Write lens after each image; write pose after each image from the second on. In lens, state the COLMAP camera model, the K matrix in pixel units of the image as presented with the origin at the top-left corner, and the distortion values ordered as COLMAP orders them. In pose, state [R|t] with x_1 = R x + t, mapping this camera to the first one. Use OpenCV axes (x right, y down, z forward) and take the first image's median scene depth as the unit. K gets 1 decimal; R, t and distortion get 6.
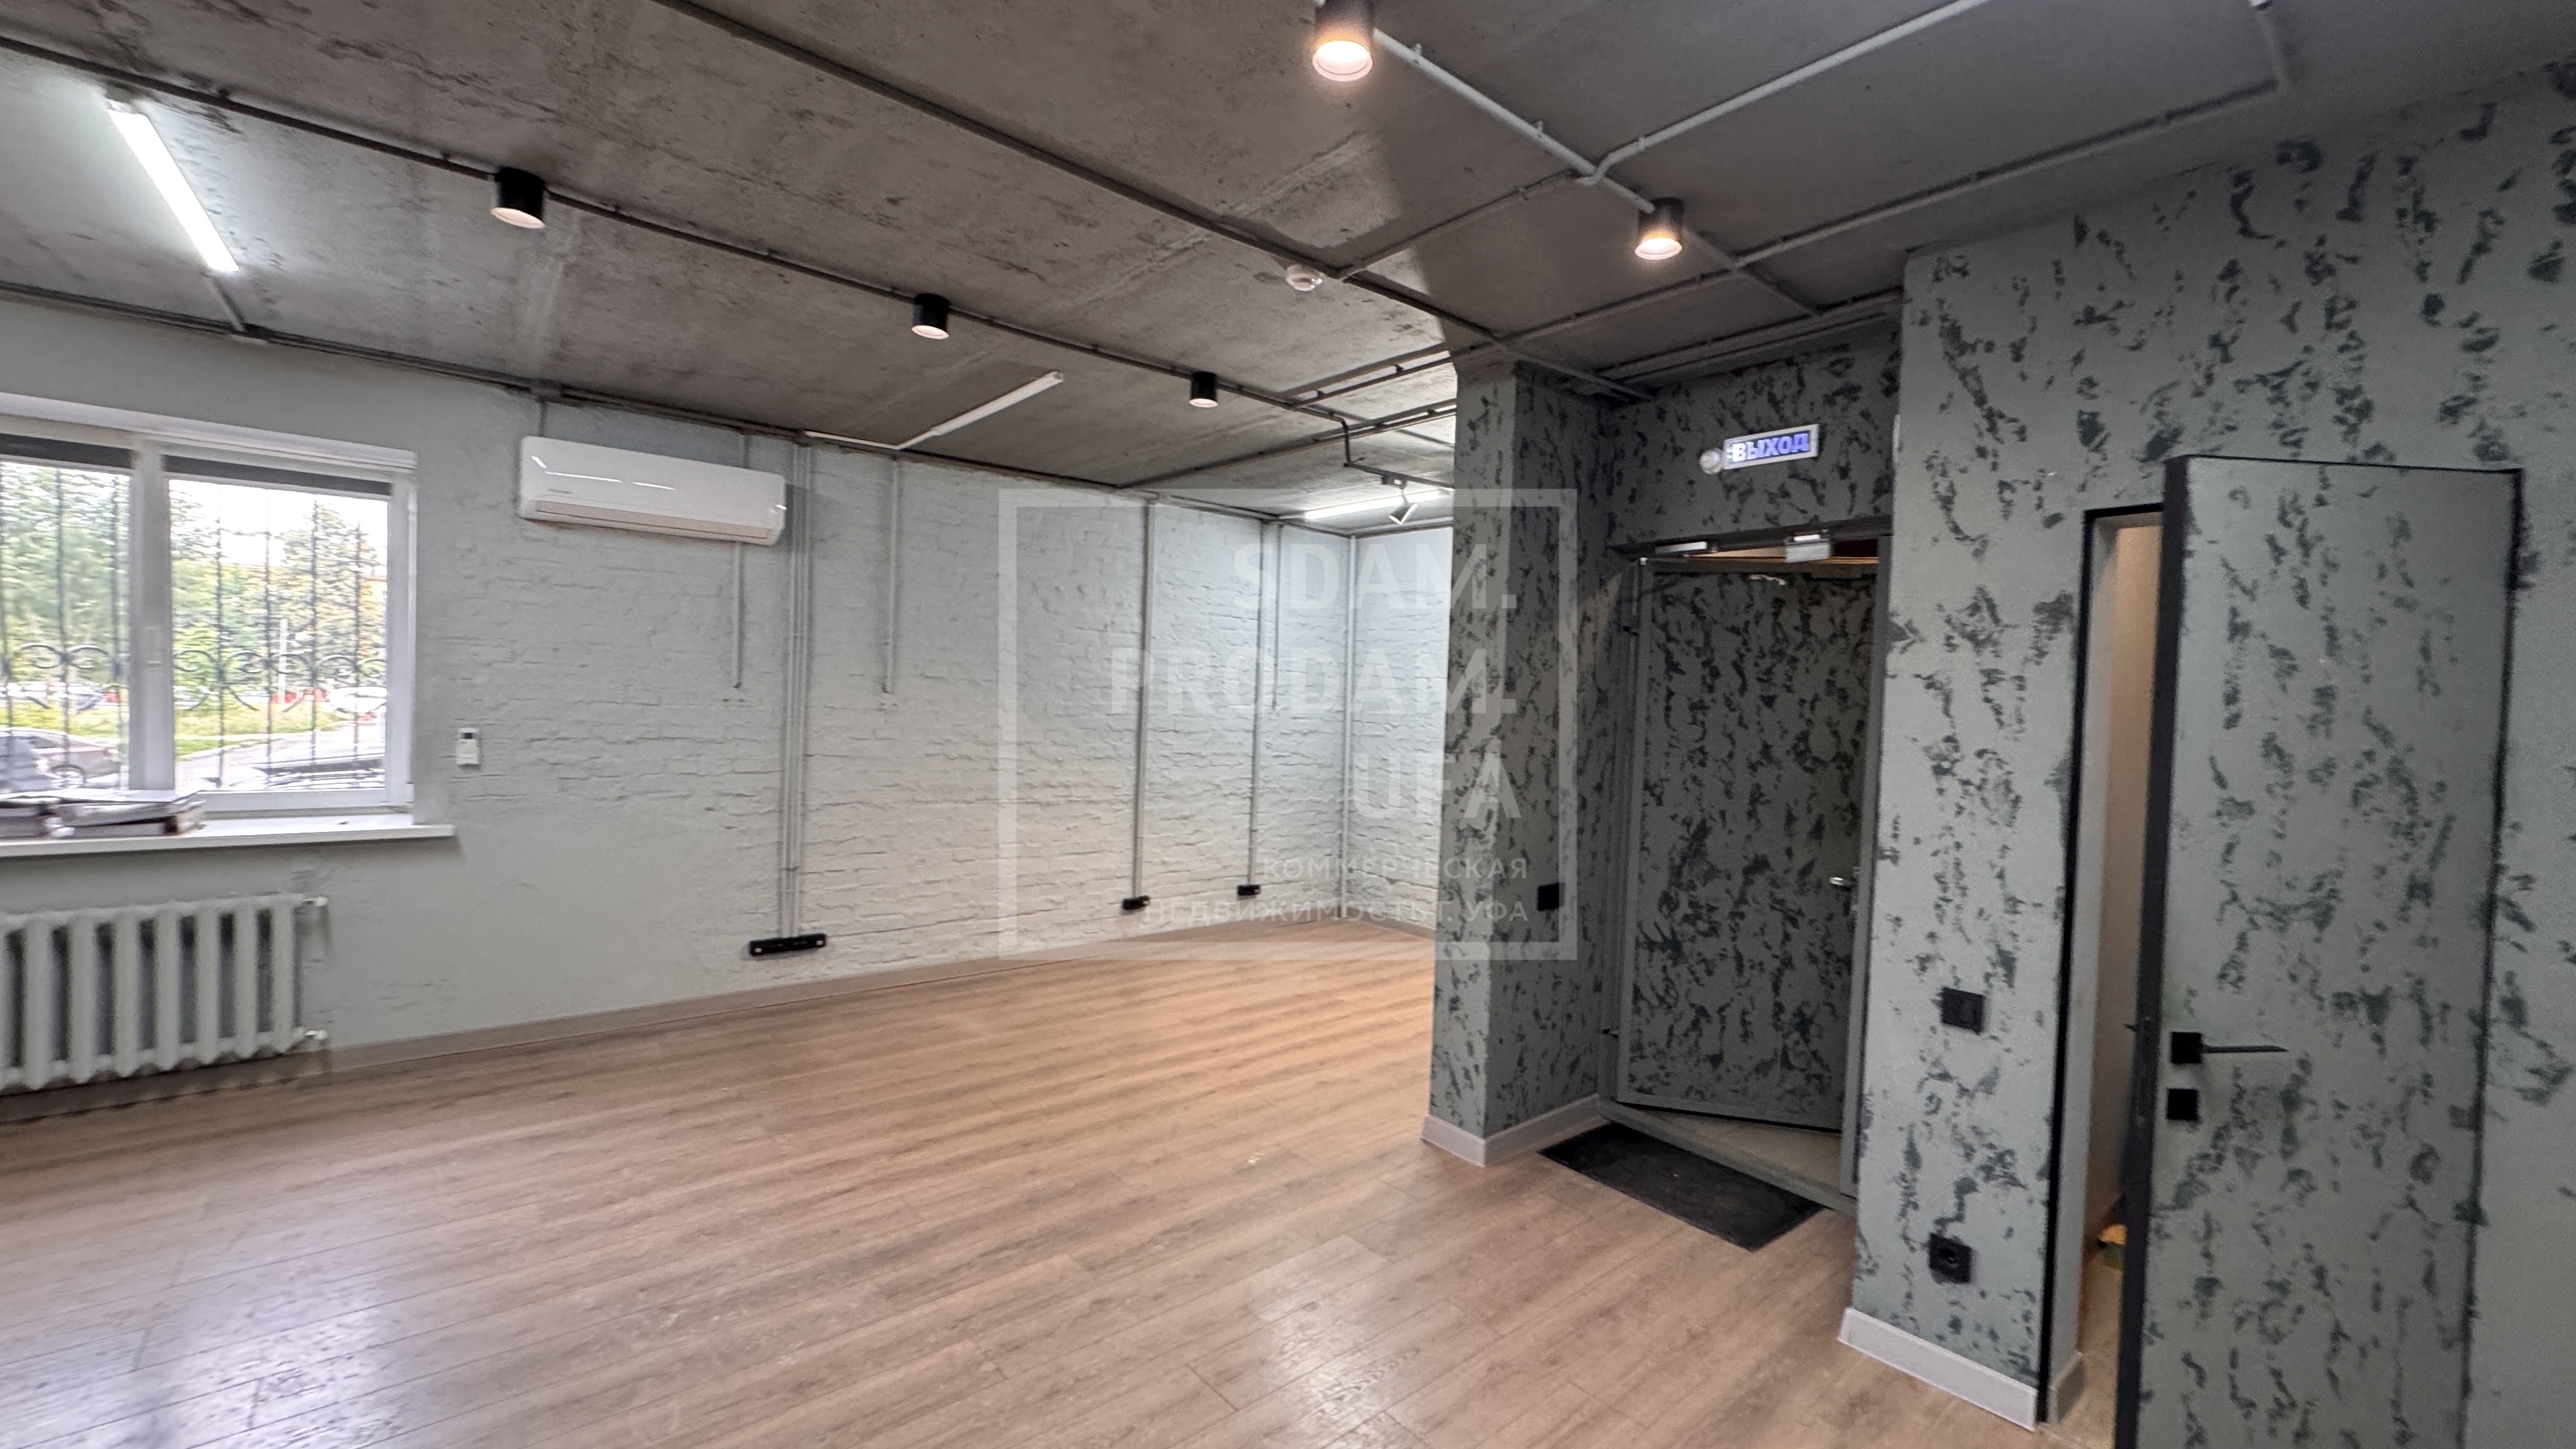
lens RADIAL K [[1031.5, 0, 1282.6], [0, 1031.5, 695.8], [0, 0, 1]] dist [0.000144, 0.000502]
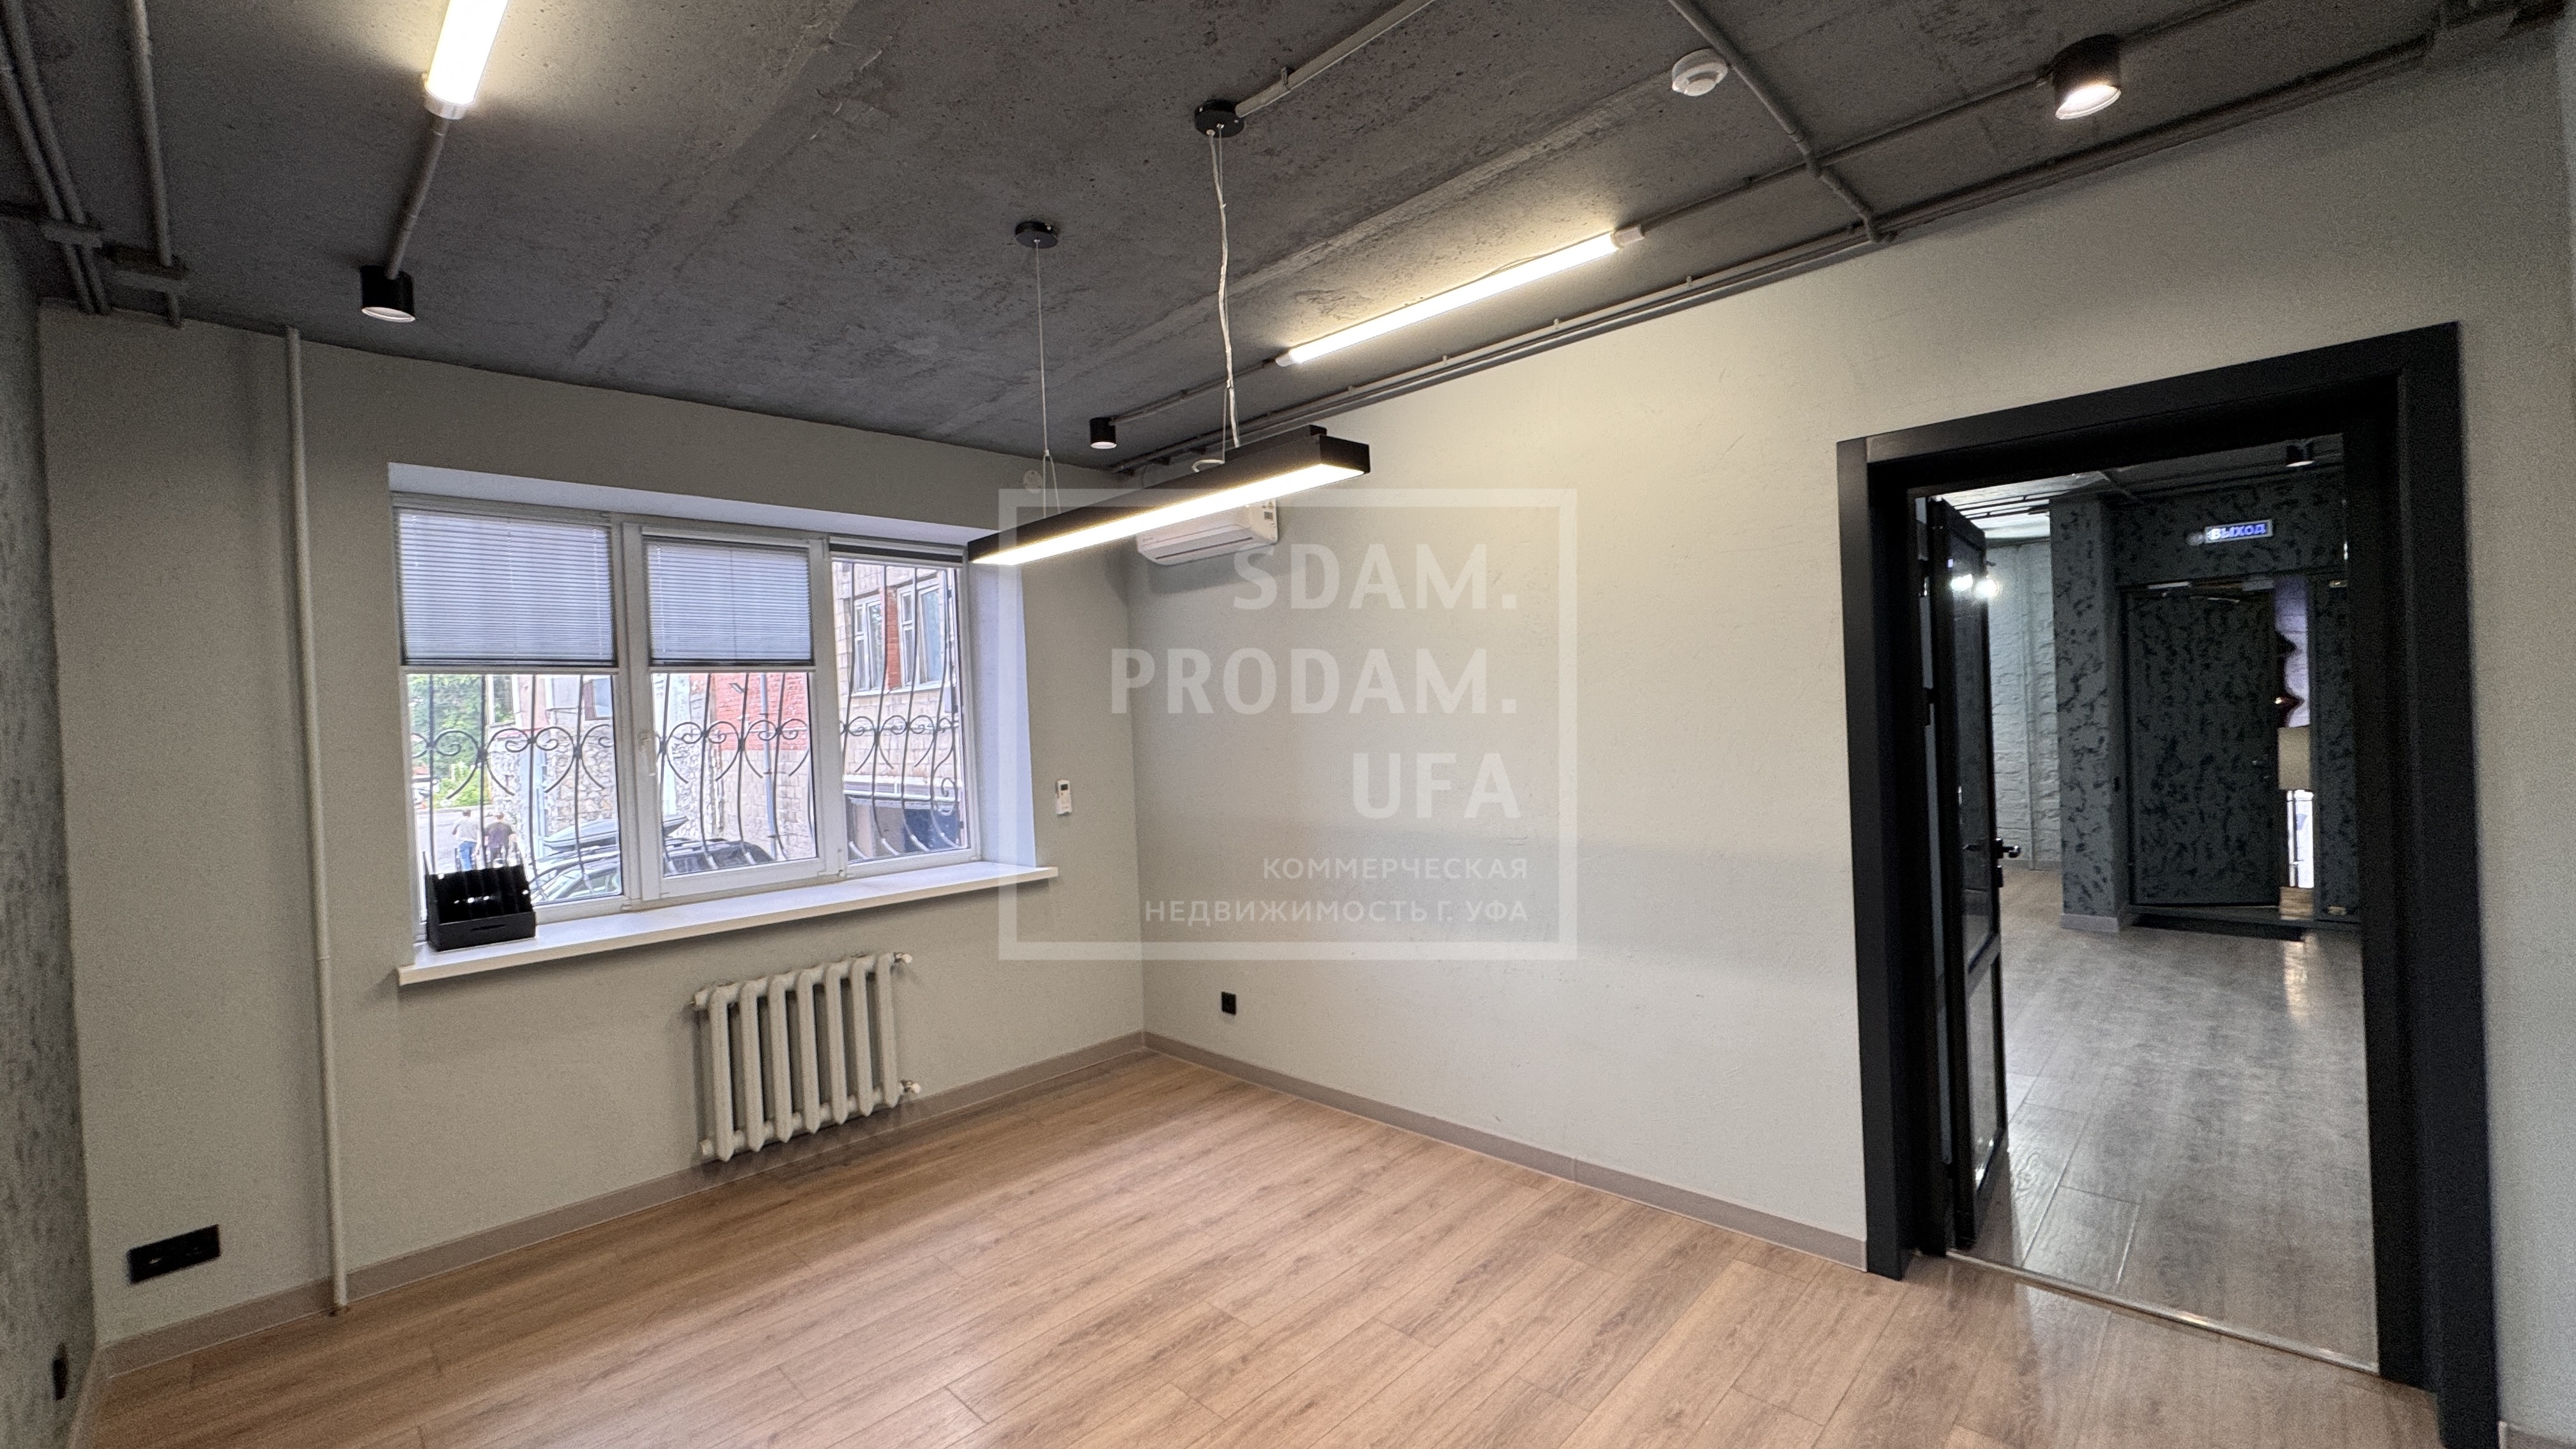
lens RADIAL K [[1031.5, 0, 1282.6], [0, 1031.5, 695.8], [0, 0, 1]] dist [0.000144, 0.000502]
pose [[0.992653, -0.077817, 0.092654, -1.401802], [0.079411, 0.996749, -0.013639, -0.051451], [-0.091291, 0.020896, 0.995605, -0.685509]]
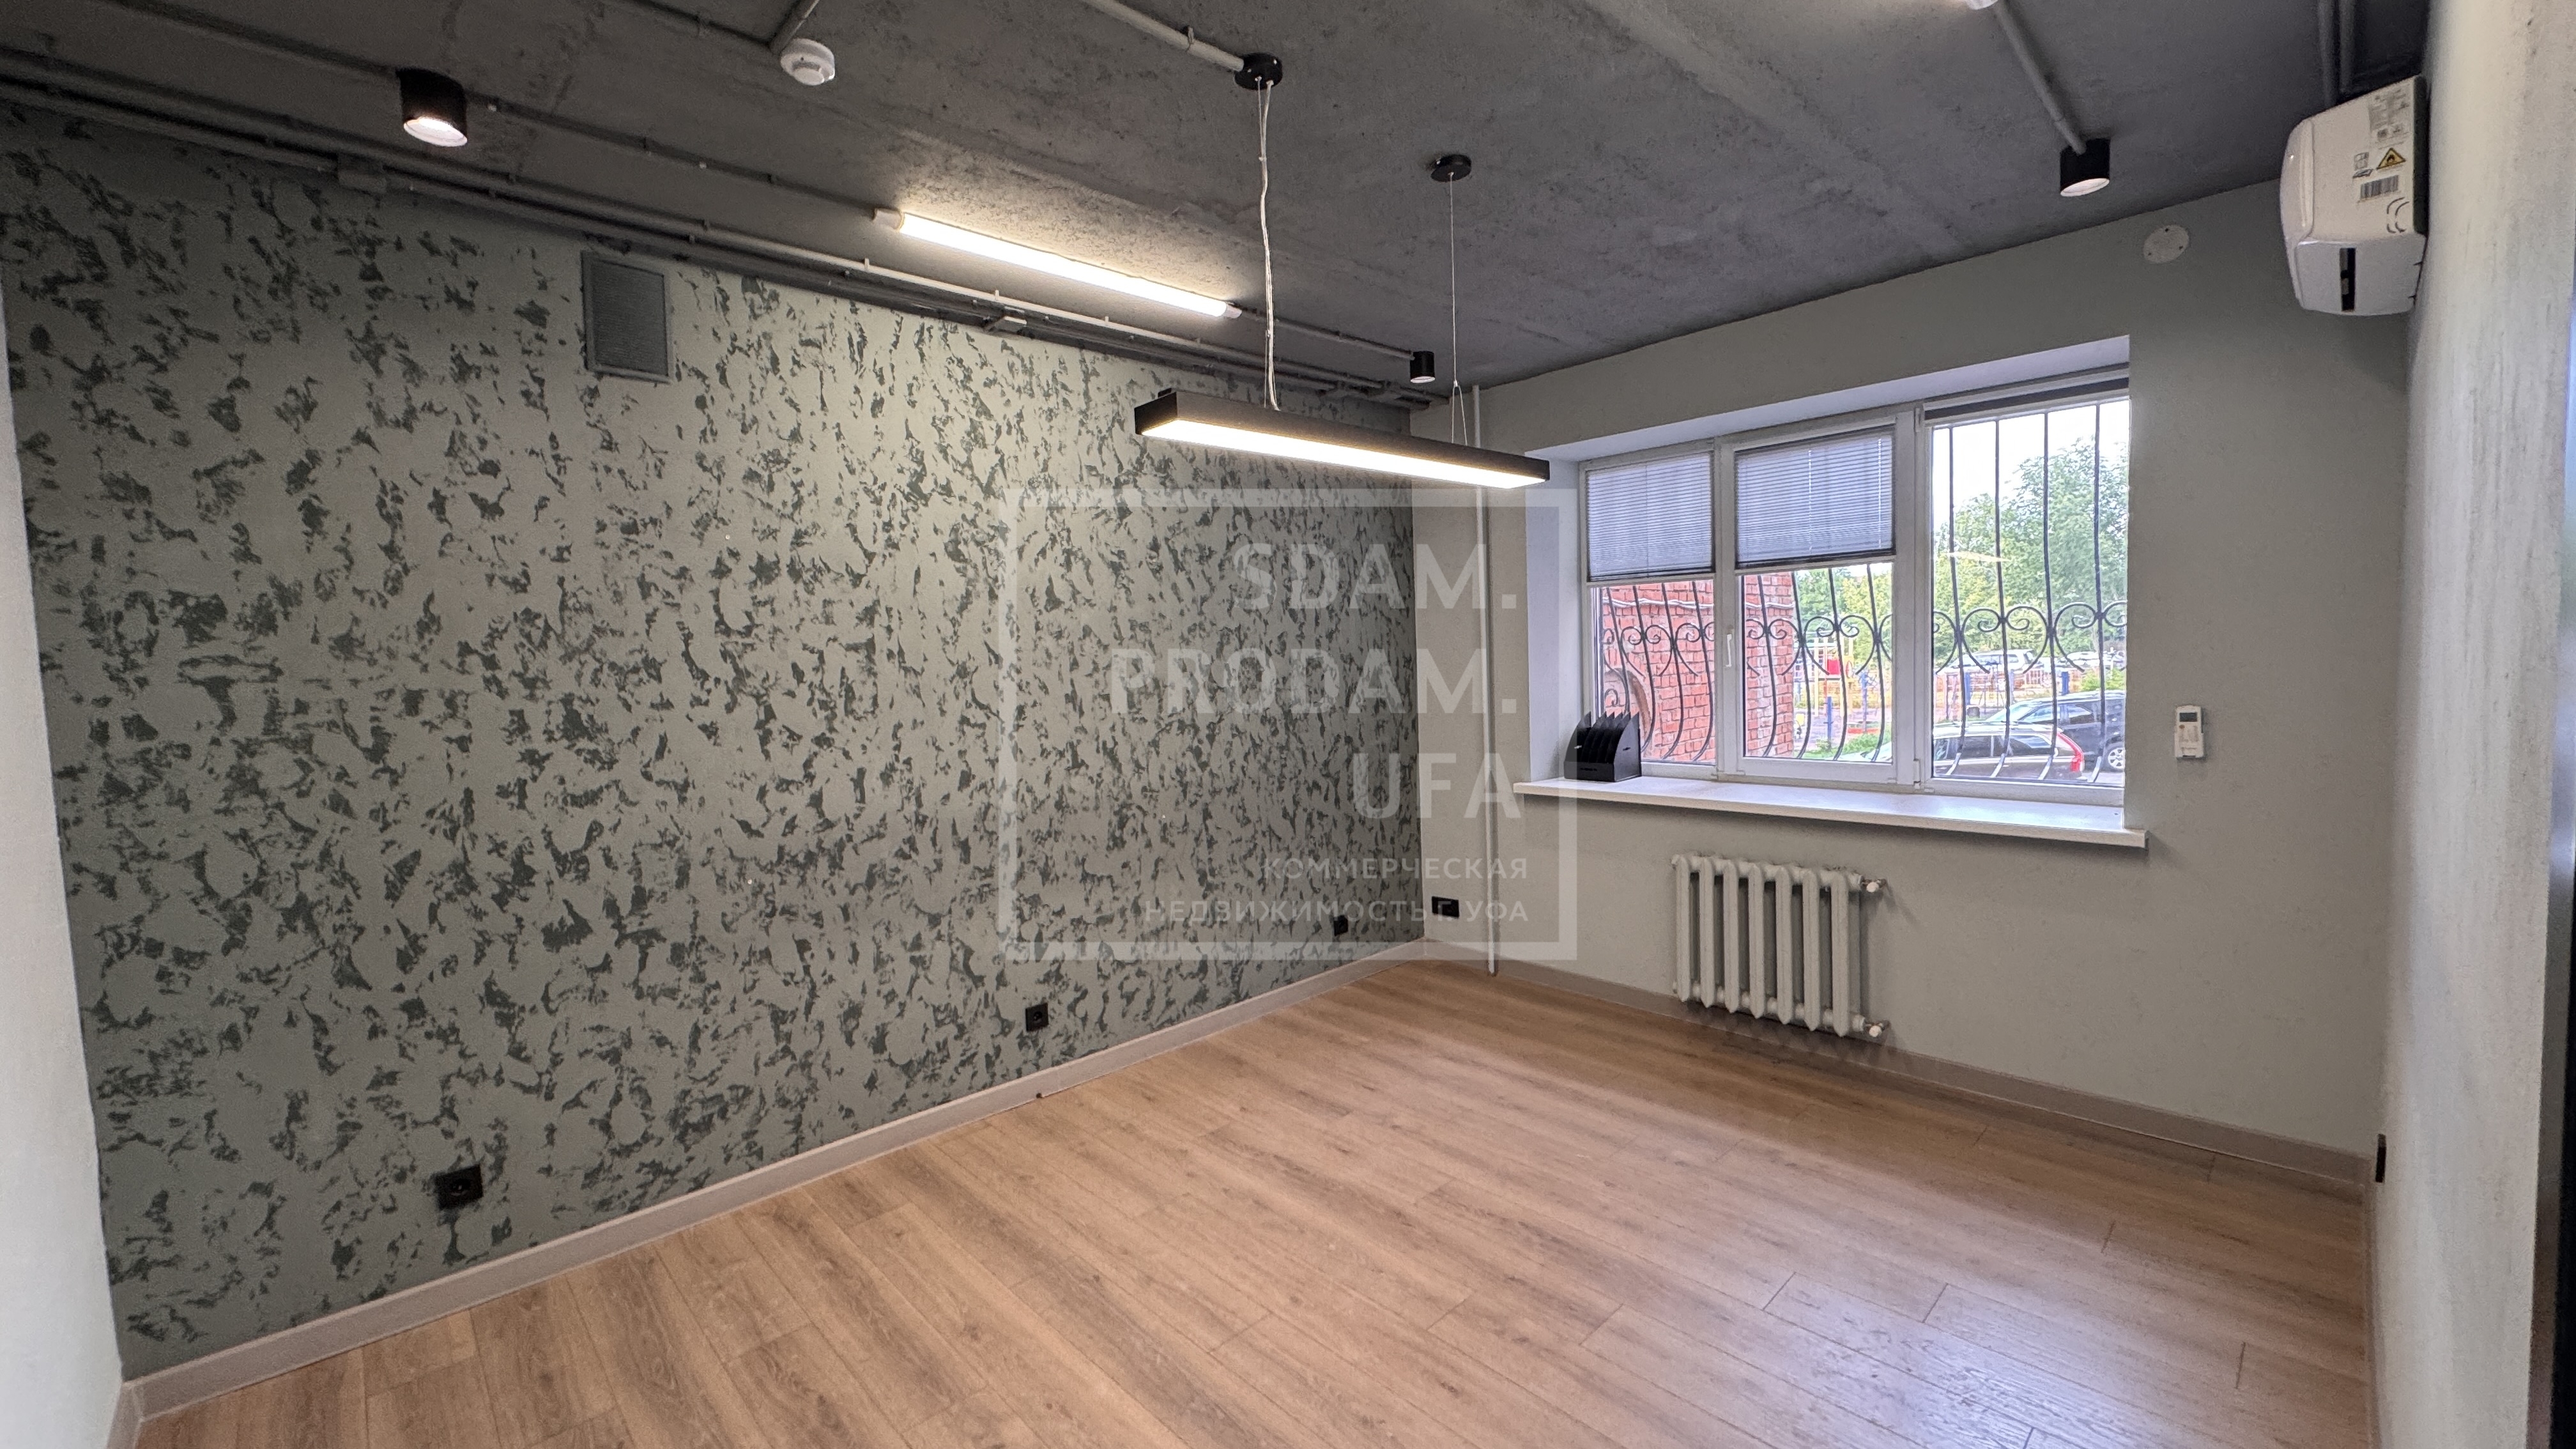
lens RADIAL K [[1032.4, 0, 1282.5], [0, 1032.4, 696.7], [0, 0, 1]] dist [-0.000432, 0.000514]
pose [[0.045601, 0.002202, -0.998957, -0.796291], [0.039909, 0.999195, 0.004024, -0.027269], [0.998162, -0.040051, 0.045477, -0.171818]]
